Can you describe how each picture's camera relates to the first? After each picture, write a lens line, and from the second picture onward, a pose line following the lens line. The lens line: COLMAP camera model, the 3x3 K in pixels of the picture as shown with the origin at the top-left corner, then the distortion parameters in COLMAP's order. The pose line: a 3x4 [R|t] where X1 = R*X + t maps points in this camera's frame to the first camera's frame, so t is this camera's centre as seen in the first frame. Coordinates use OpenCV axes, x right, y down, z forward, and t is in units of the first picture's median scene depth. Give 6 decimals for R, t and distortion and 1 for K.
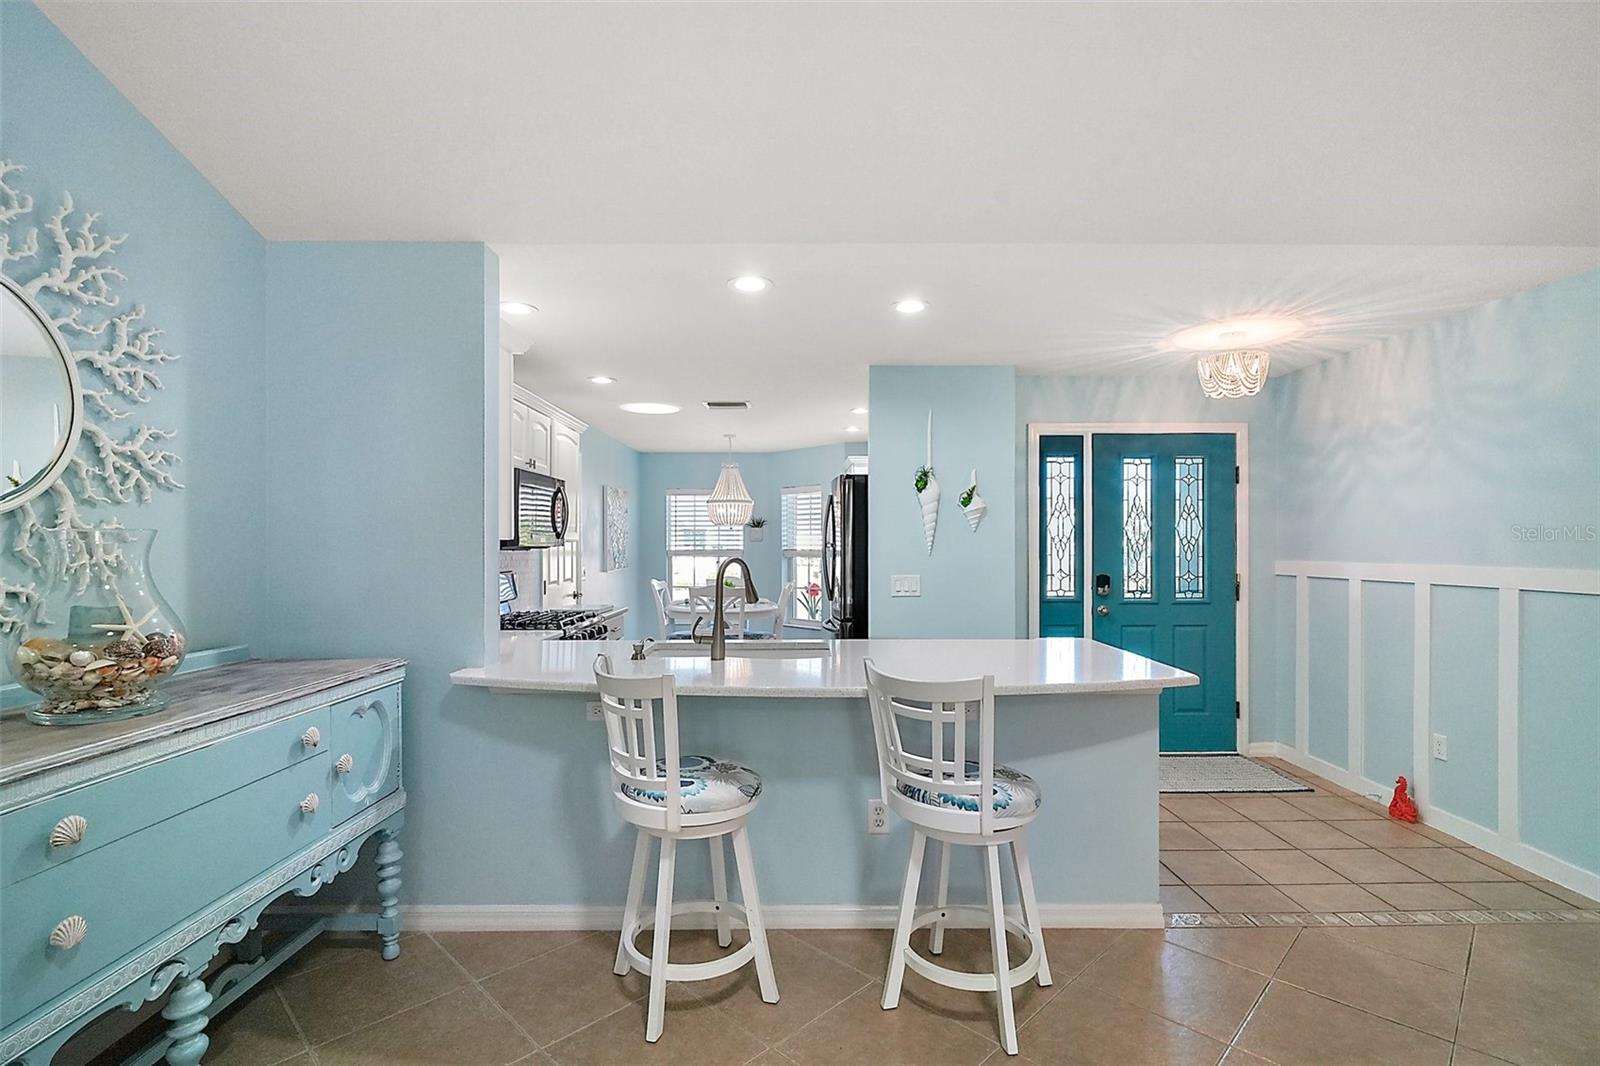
lens RADIAL K [[746.9, 0, 808.8], [0, 746.9, 540.9], [0, 0, 1]] dist [-0.000529, -0.004288]
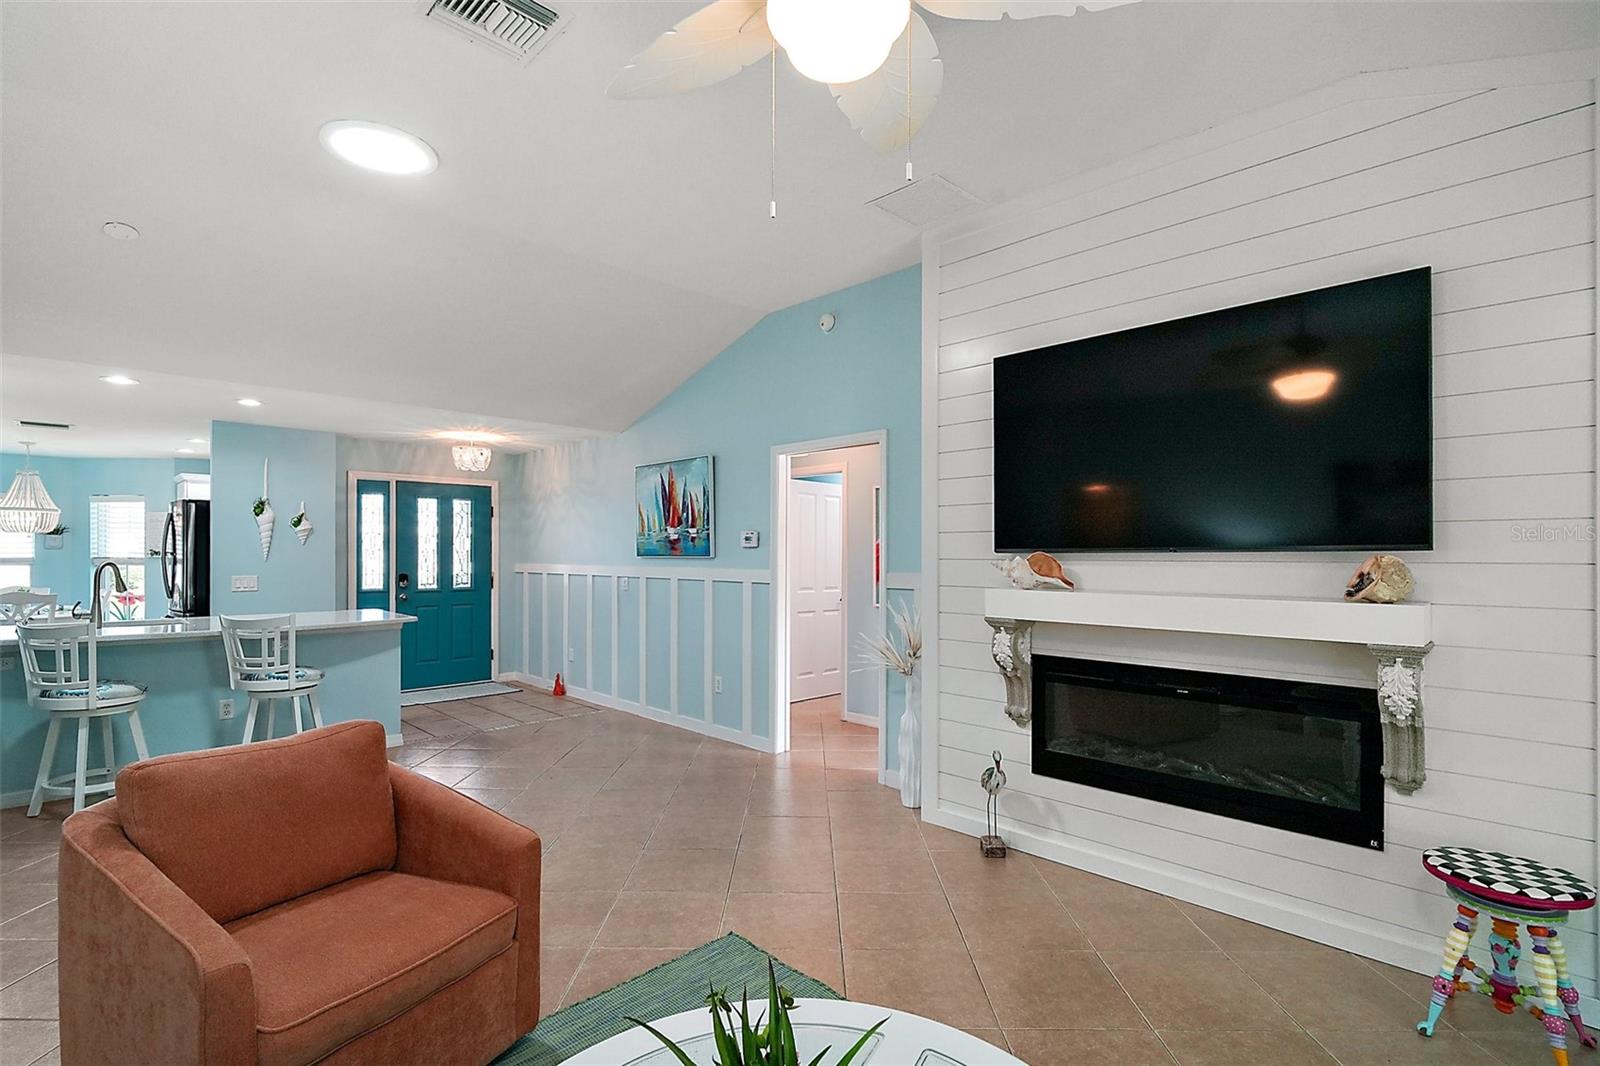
lens RADIAL K [[746.9, 0, 796.8], [0, 746.9, 554.2], [0, 0, 1]] dist [-0.000529, -0.004288]
pose [[0.717955, 0.002167, 0.696086, -0.095767], [-0.006949, 0.999968, 0.004055, -0.006384], [-0.696054, -0.007749, 0.717947, -0.692370]]
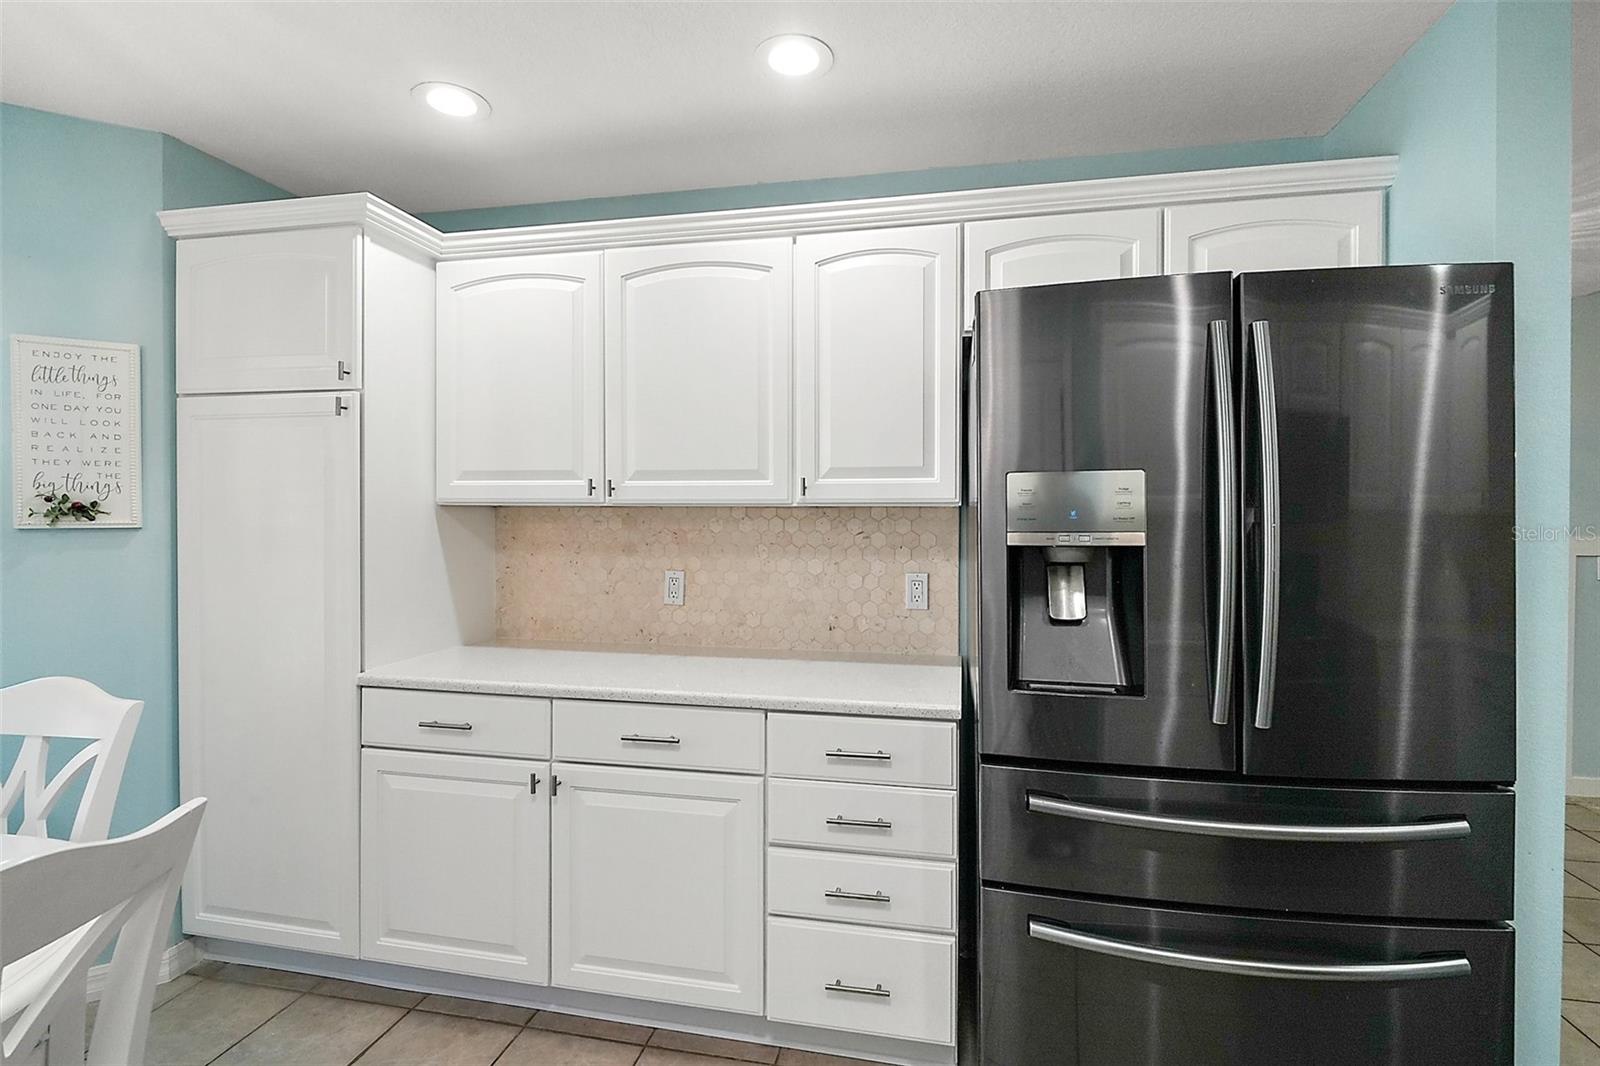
lens RADIAL K [[746.9, 0, 797.4], [0, 746.9, 521.2], [0, 0, 1]] dist [-0.000529, -0.004288]
pose [[0.215071, -0.007453, 0.976570, -0.292627], [-0.008591, 0.999918, 0.009523, 0.008102], [-0.976561, -0.010438, 0.214990, 1.244661]]
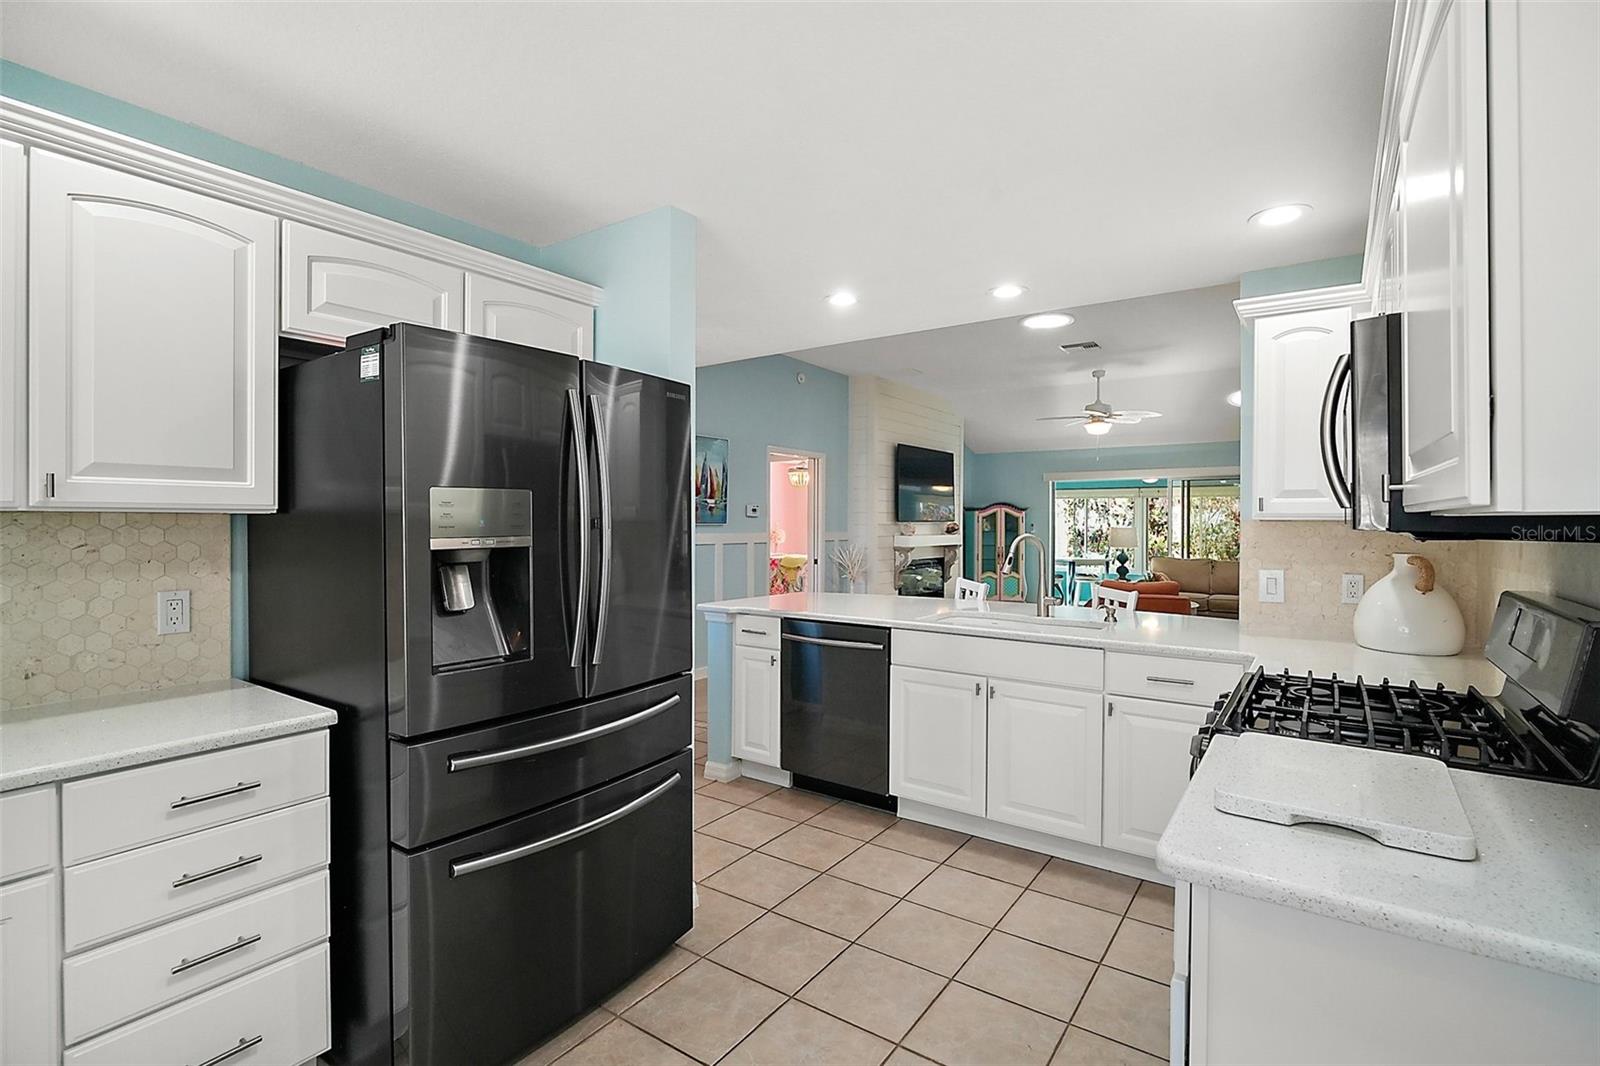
lens RADIAL K [[746.9, 0, 807.5], [0, 746.9, 524.0], [0, 0, 1]] dist [-0.000529, -0.004288]
pose [[-0.815923, -0.004618, 0.578142, -0.328010], [-0.007699, 0.999966, -0.002878, 0.007367], [-0.578109, -0.006800, -0.815931, 1.421695]]
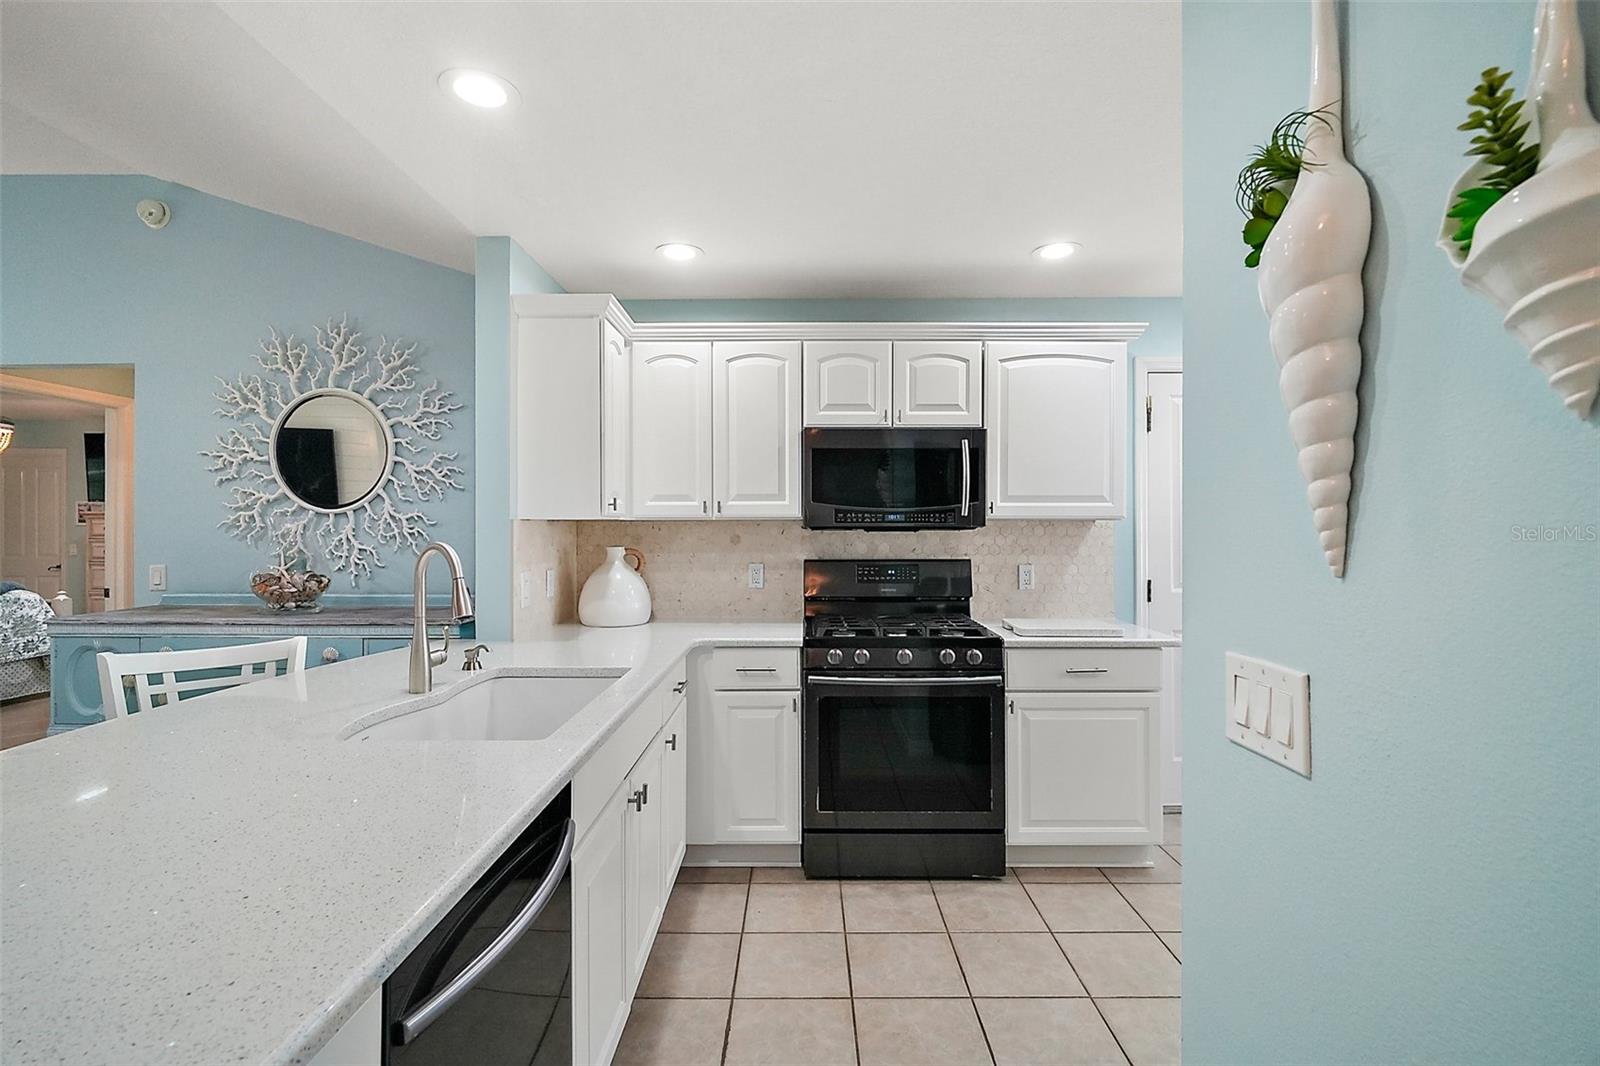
lens RADIAL K [[746.9, 0, 797.2], [0, 746.9, 523.7], [0, 0, 1]] dist [-0.000529, -0.004288]
pose [[-0.017929, -0.001783, -0.999838, 0.355071], [0.006101, 0.999980, -0.001893, 0.005216], [0.999821, -0.006134, -0.017918, 0.861045]]
